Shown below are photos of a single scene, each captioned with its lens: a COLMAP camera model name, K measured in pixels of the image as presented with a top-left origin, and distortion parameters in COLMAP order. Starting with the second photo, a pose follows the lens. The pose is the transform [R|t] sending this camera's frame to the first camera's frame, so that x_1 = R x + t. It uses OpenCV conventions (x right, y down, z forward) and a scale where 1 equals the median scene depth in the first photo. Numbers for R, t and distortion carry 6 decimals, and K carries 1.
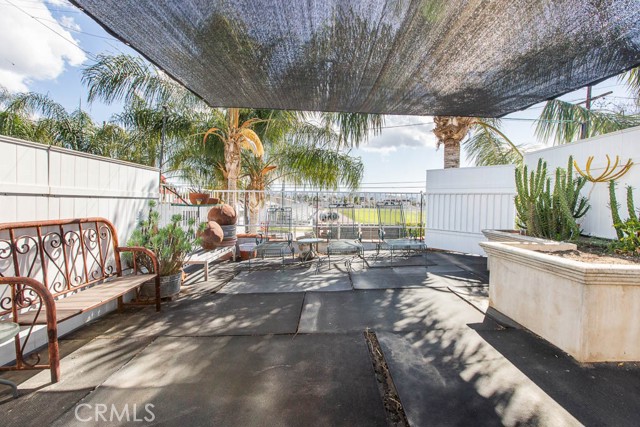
lens RADIAL K [[298.4, 0, 320.4], [0, 298.4, 211.6], [0, 0, 1]] dist [0.004220, 0.000401]
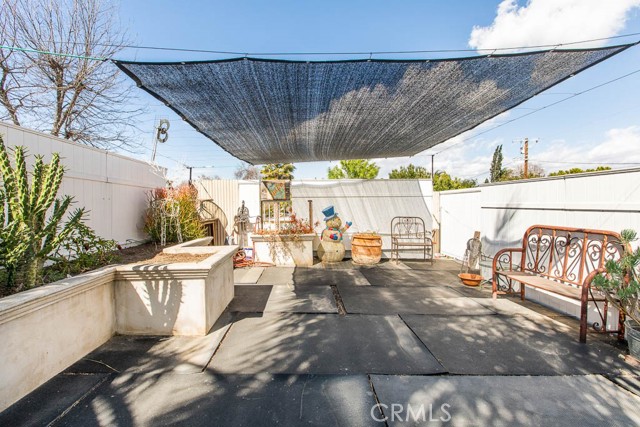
lens RADIAL K [[298.4, 0, 320.3], [0, 298.4, 211.9], [0, 0, 1]] dist [0.004220, 0.000401]
pose [[-0.998125, -0.004093, -0.061075, 0.317083], [-0.006559, 0.999169, 0.040226, -0.092009], [0.060859, 0.040551, -0.997322, 2.097188]]
